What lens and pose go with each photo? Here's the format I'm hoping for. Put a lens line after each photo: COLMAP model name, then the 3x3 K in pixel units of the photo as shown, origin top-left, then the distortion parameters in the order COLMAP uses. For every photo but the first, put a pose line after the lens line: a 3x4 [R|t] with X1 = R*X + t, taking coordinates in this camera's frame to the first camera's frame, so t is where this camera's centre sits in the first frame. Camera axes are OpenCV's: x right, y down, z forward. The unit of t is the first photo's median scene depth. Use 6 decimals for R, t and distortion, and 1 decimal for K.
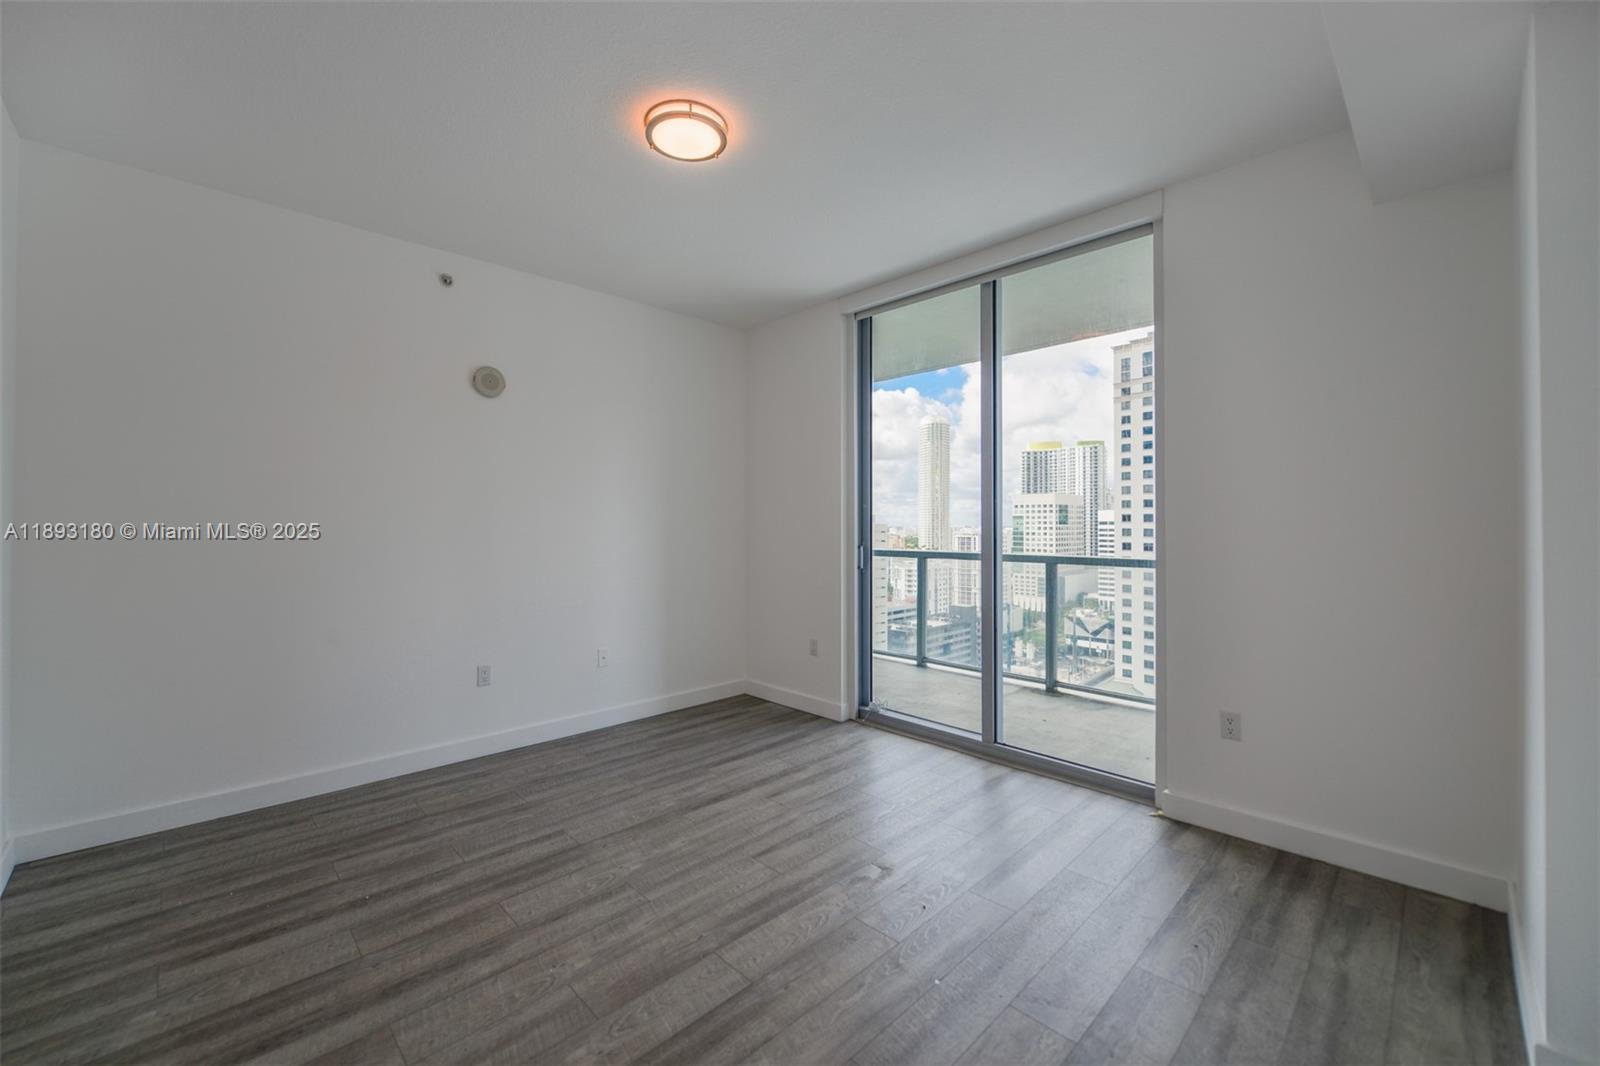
lens RADIAL K [[634.0, 0, 791.9], [0, 634.0, 534.2], [0, 0, 1]] dist [0.005558, -0.003056]
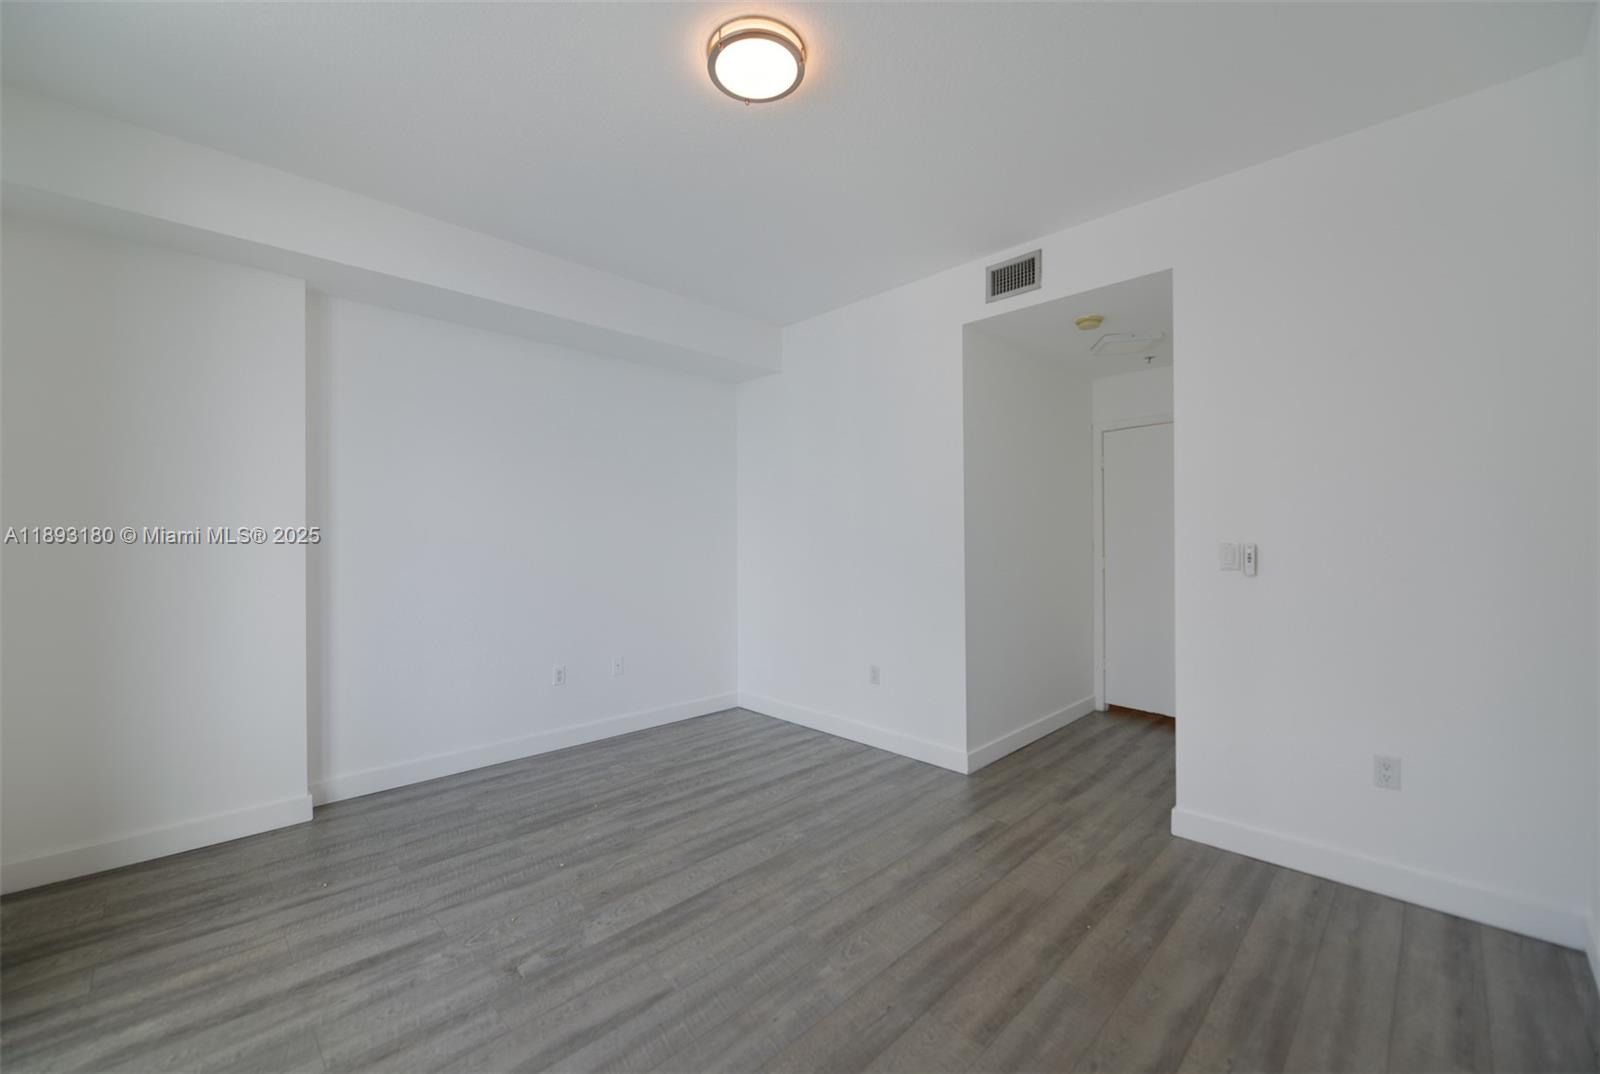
lens RADIAL K [[634.0, 0, 789.8], [0, 634.0, 539.1], [0, 0, 1]] dist [0.005558, -0.003056]
pose [[-0.999978, 0.004311, -0.004958, -0.215155], [0.004236, 0.999878, 0.015007, -0.025360], [0.005022, 0.014986, -0.999875, 1.914620]]
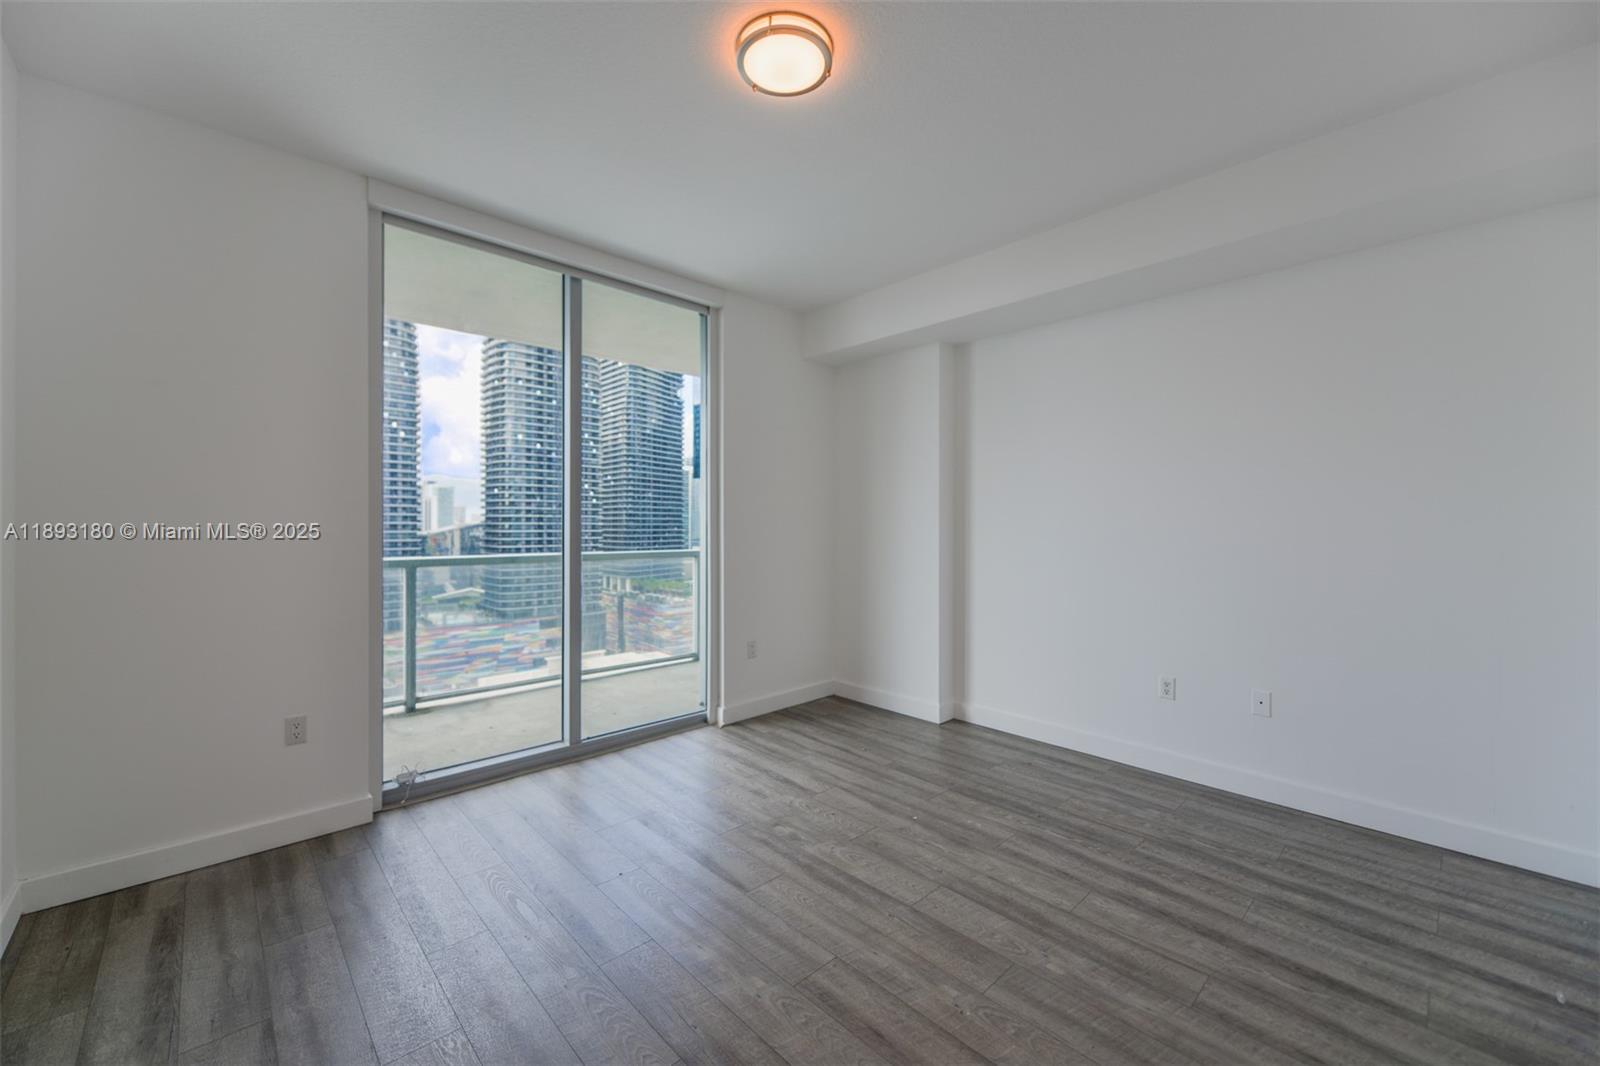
lens RADIAL K [[634.0, 0, 794.8], [0, 634.0, 533.9], [0, 0, 1]] dist [0.005558, -0.003056]
pose [[0.012767, -0.013085, 0.999833, -1.056941], [0.011704, 0.999848, 0.012936, -0.011096], [-0.999850, 0.011537, 0.012918, 1.013468]]
